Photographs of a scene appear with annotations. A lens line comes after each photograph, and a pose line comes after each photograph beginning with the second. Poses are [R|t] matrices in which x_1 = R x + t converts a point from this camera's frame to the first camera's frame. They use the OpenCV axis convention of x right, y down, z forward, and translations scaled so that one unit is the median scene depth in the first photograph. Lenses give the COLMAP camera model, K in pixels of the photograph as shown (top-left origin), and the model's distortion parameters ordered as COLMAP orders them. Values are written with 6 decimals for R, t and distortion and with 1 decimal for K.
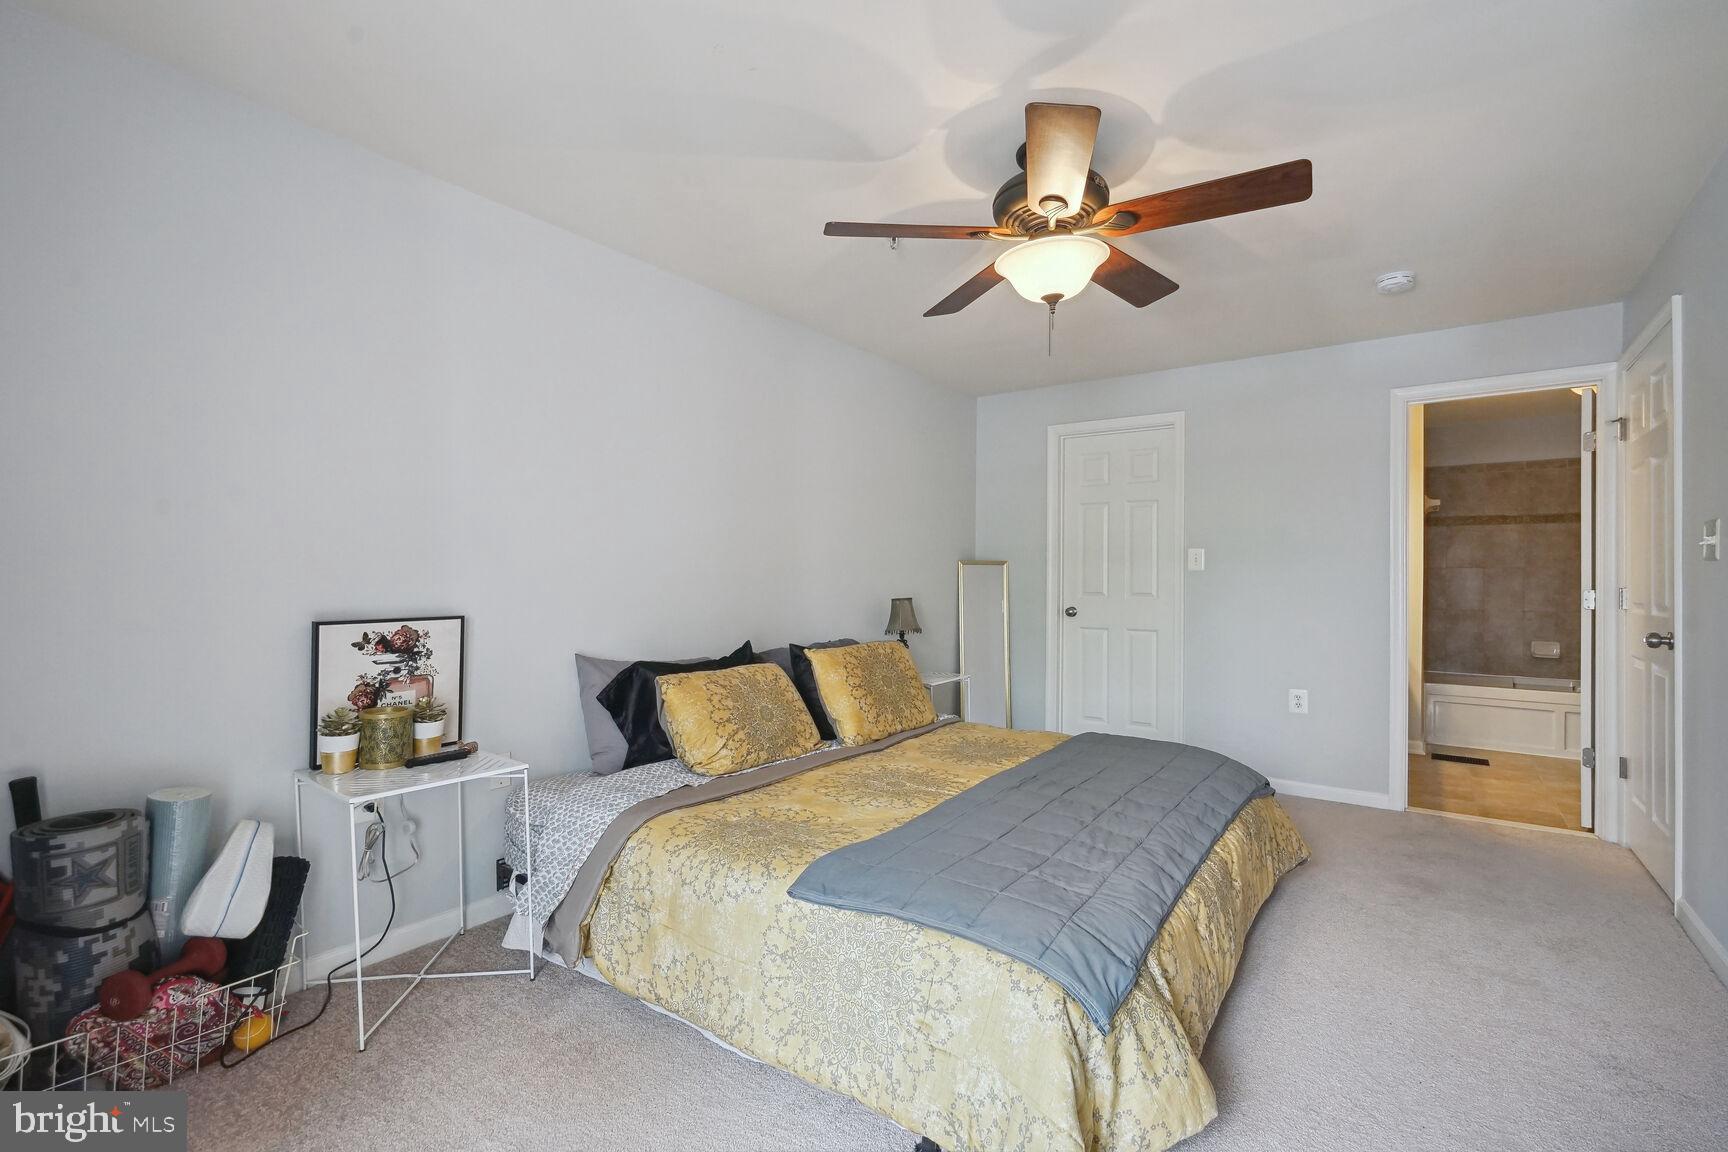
lens RADIAL K [[774.4, 0, 862.2], [0, 774.4, 575.8], [0, 0, 1]] dist [-0.002715, 0.000928]
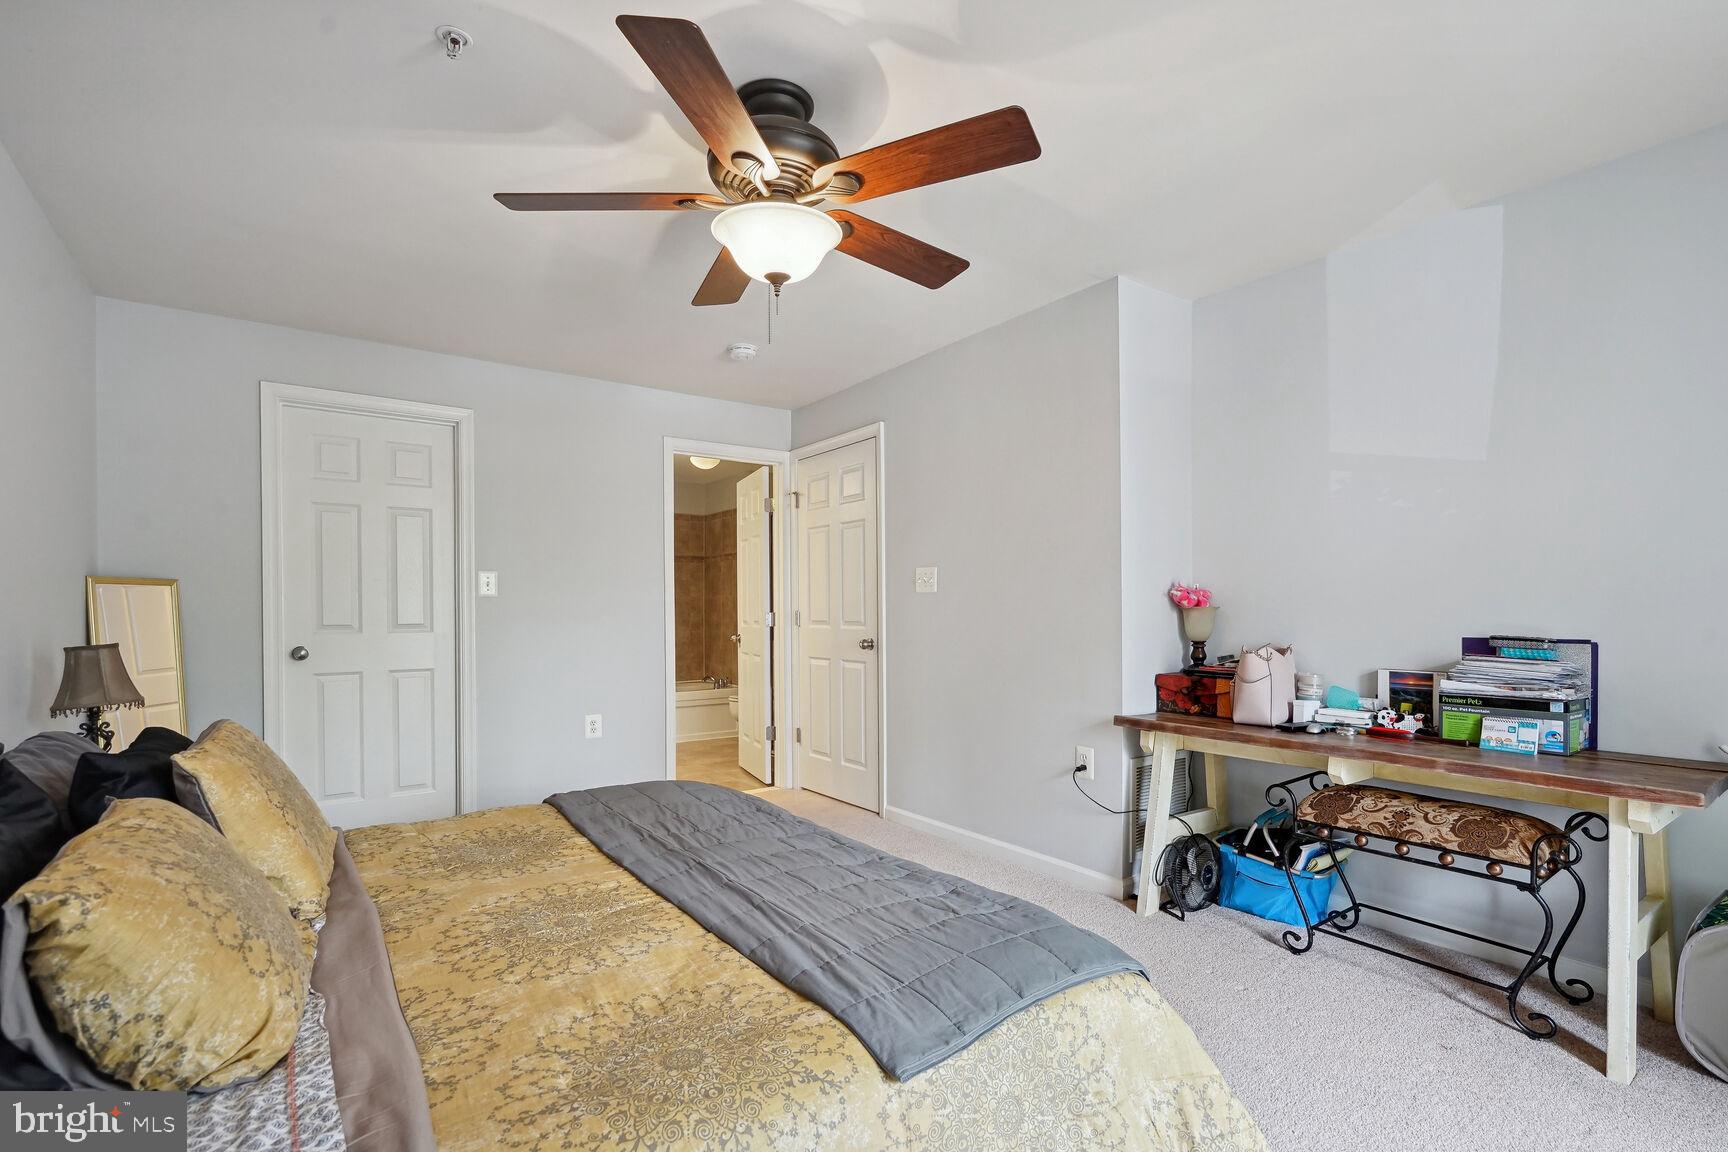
lens RADIAL K [[788.3, 0, 867.8], [0, 788.3, 620.5], [0, 0, 1]] dist [-0.000570, 0.000209]
pose [[0.313840, -0.021888, 0.949223, -0.535780], [0.003166, 0.999753, 0.022006, 0.003610], [-0.949470, -0.003901, 0.313832, 0.599430]]
